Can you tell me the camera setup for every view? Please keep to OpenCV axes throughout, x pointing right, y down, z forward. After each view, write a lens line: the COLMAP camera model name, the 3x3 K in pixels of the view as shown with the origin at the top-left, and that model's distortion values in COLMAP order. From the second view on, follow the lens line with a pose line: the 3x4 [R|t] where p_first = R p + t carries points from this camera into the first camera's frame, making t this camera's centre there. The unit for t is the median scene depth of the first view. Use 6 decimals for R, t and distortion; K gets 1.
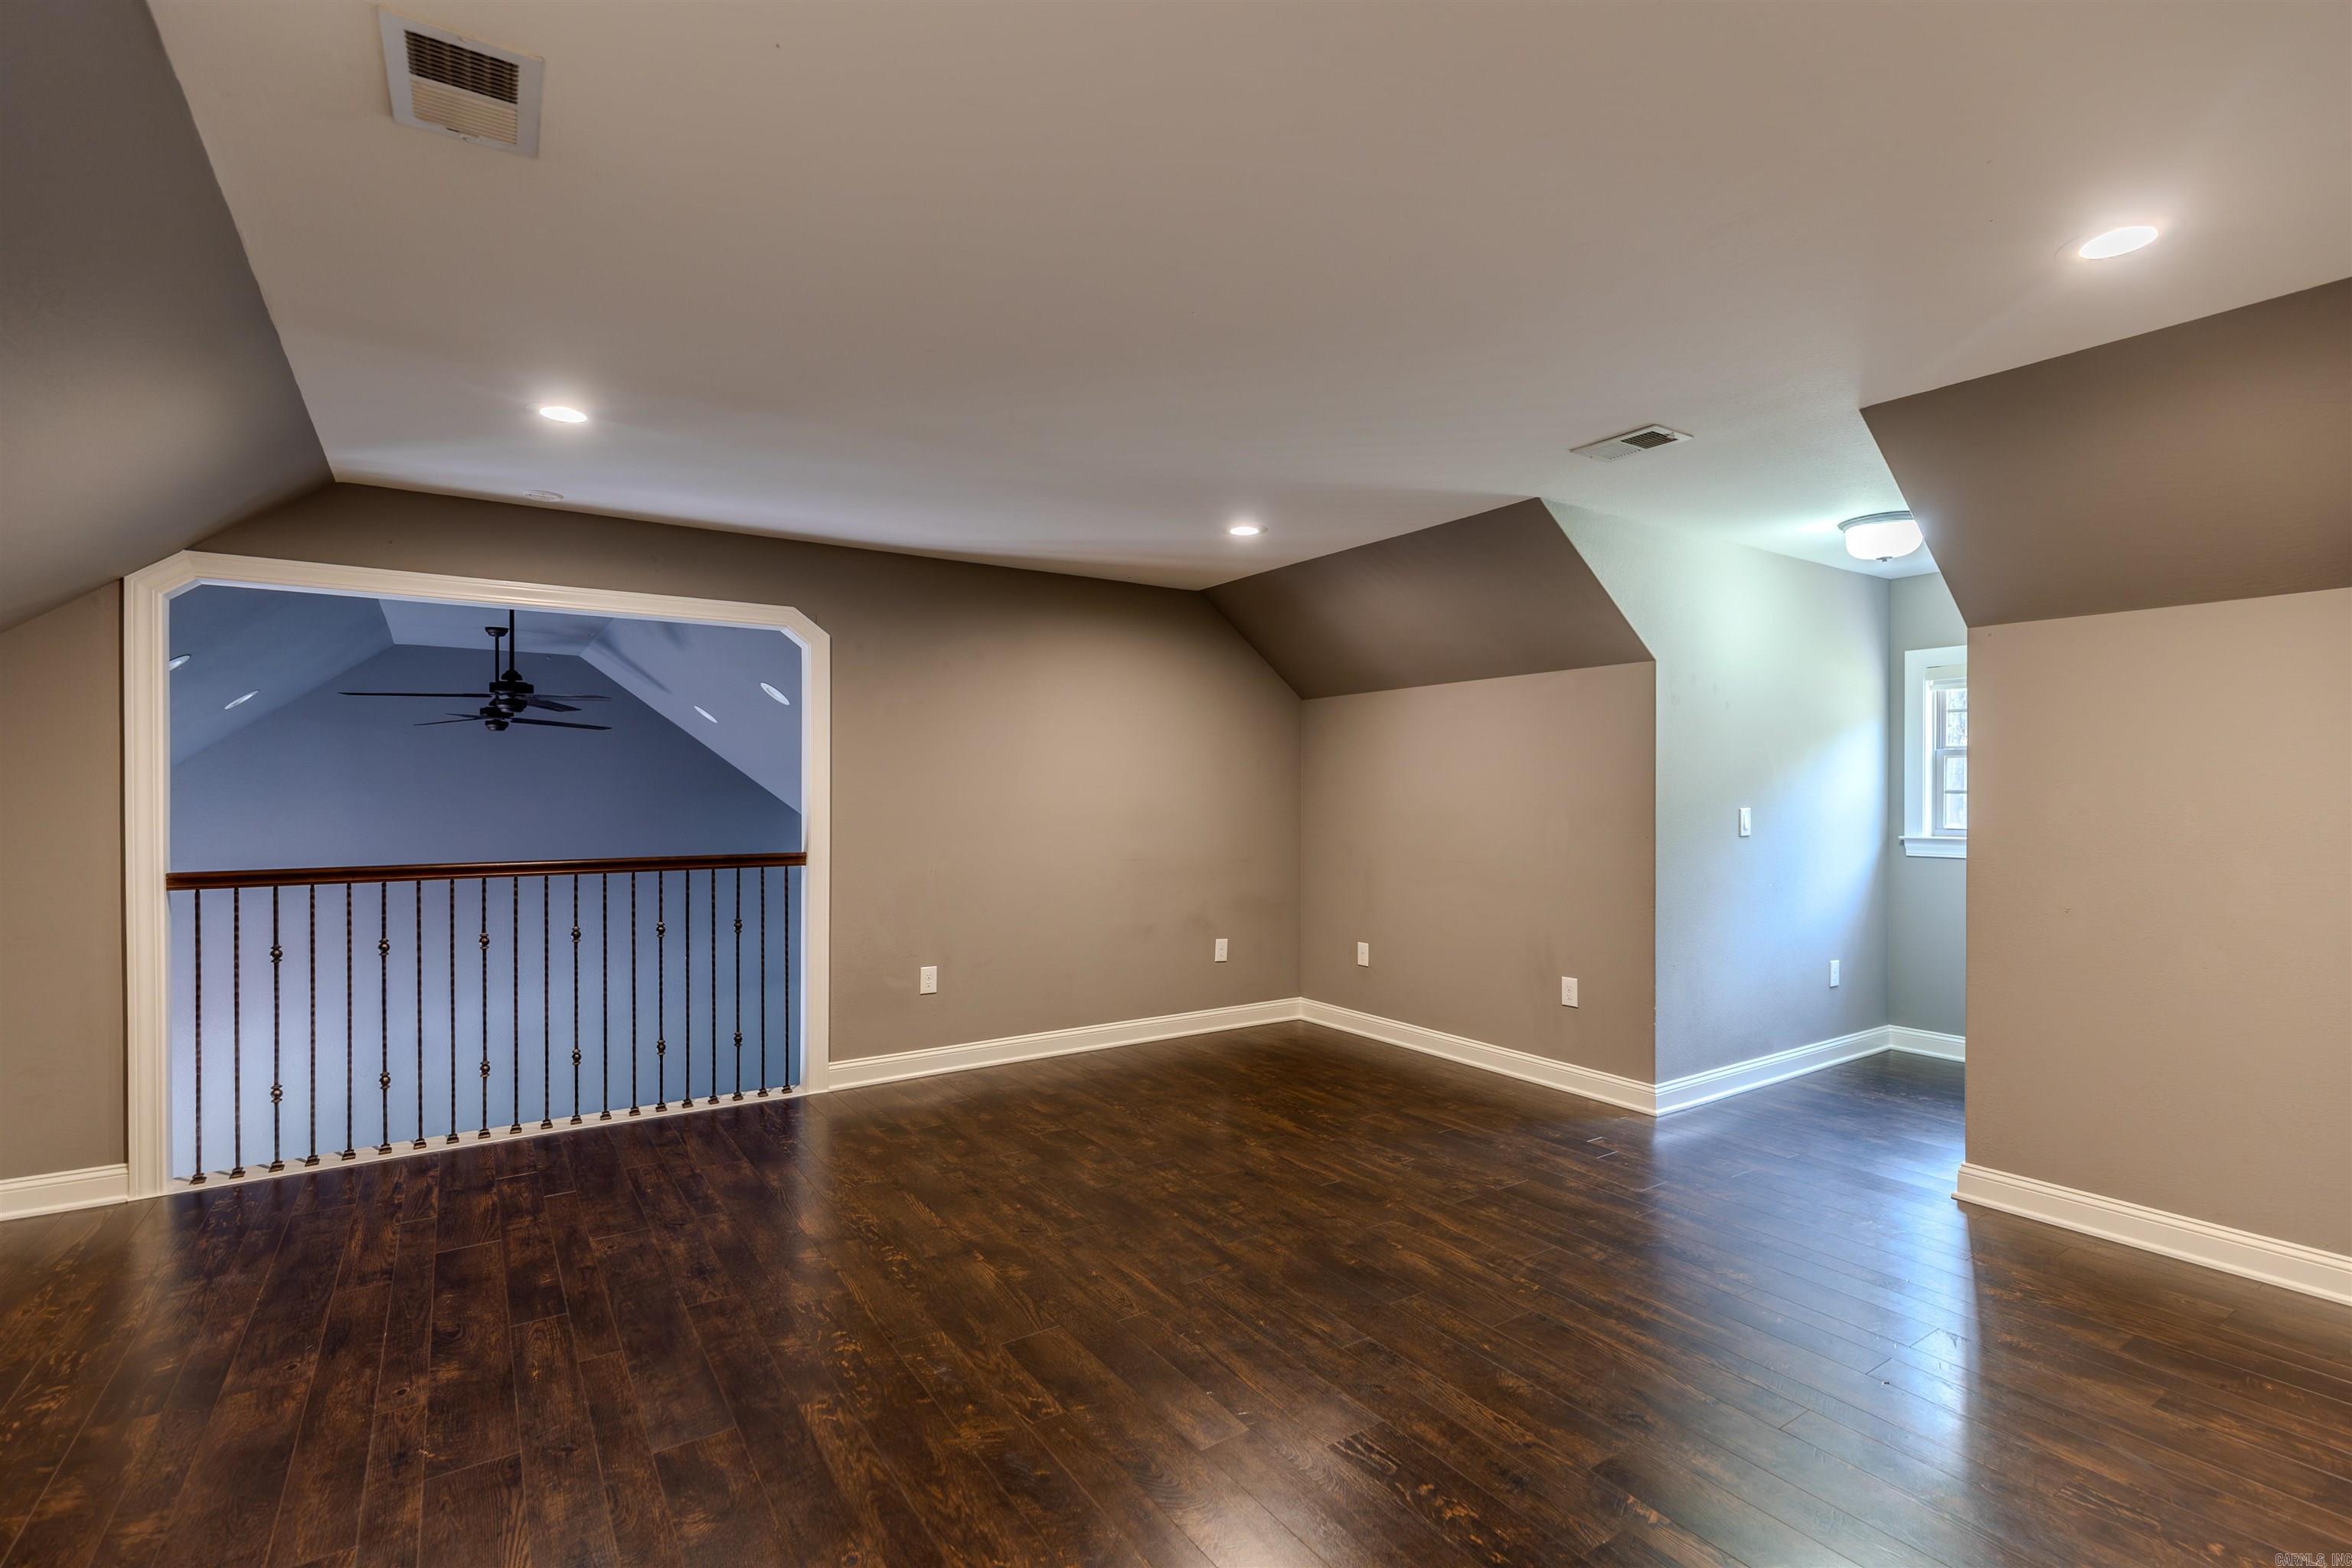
lens RADIAL K [[1112.4, 0, 1178.9], [0, 1112.4, 796.0], [0, 0, 1]] dist [0.009864, -0.000180]
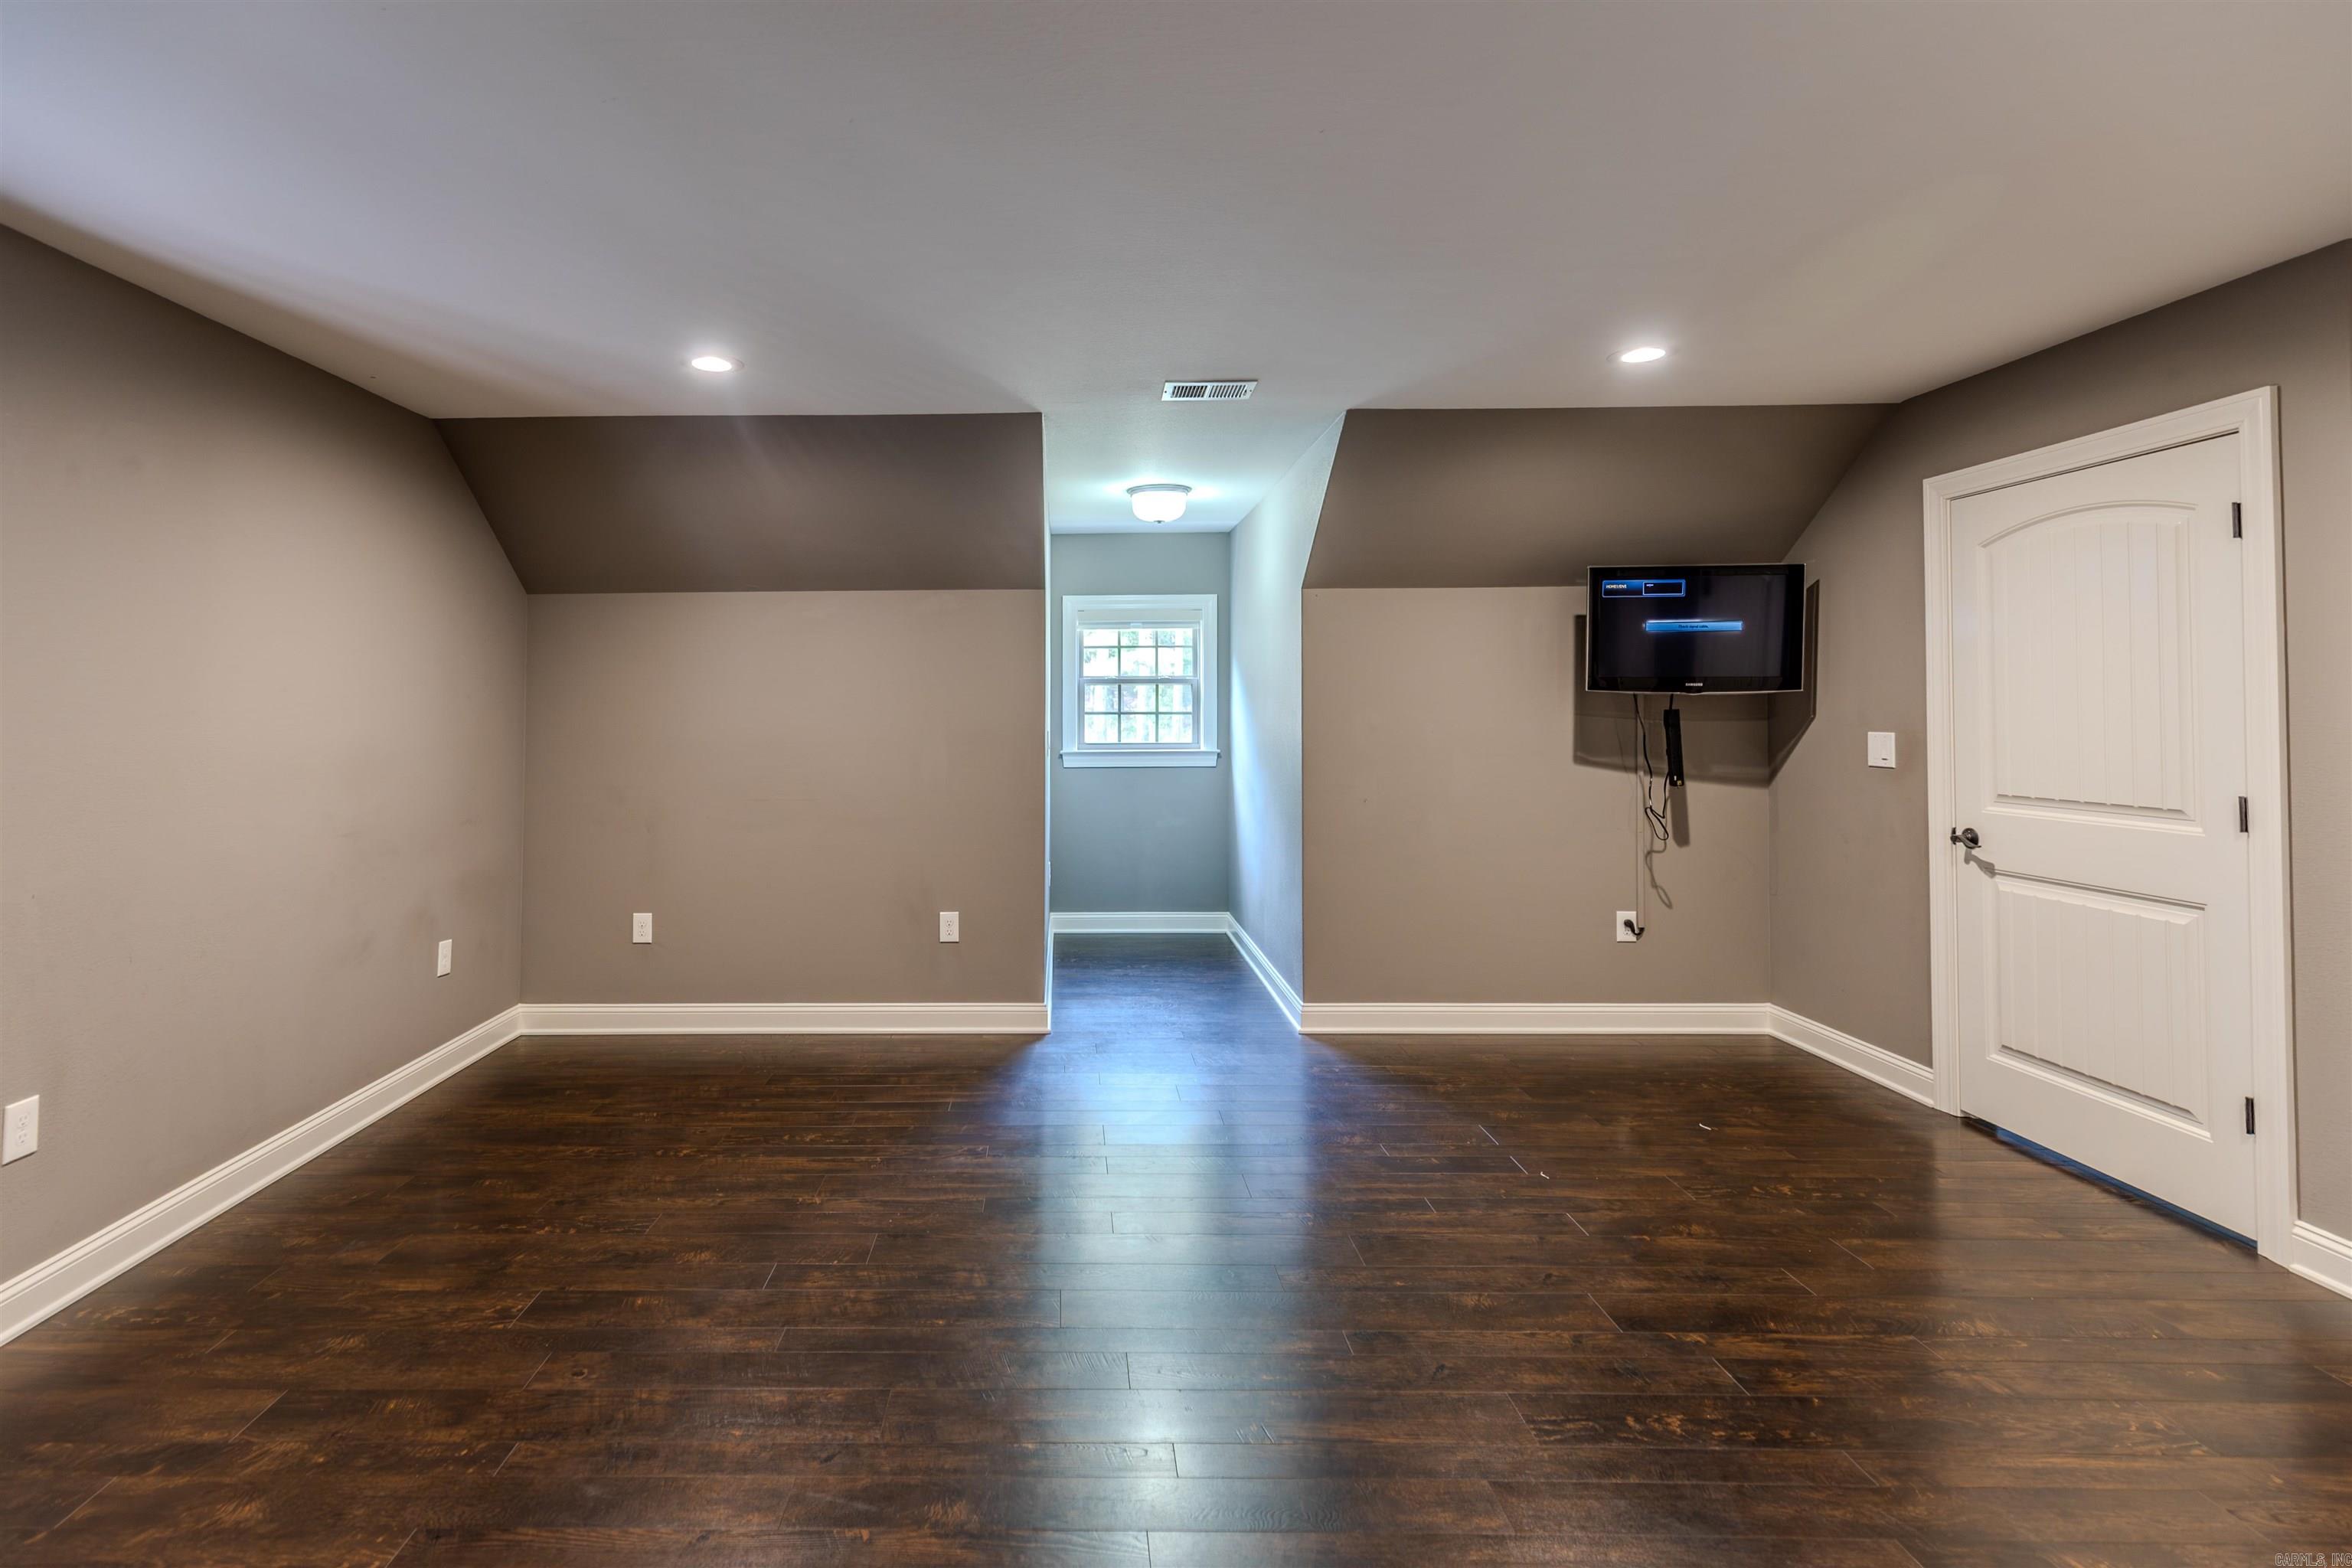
lens RADIAL K [[1135.7, 0, 1060.4], [0, 1135.7, 687.7], [0, 0, 1]] dist [0.004305, -0.000348]
pose [[0.550646, 0.010127, 0.834677, -0.478190], [0.007980, 0.999817, -0.017395, -0.013940], [-0.834701, 0.016239, 0.550464, 0.442255]]
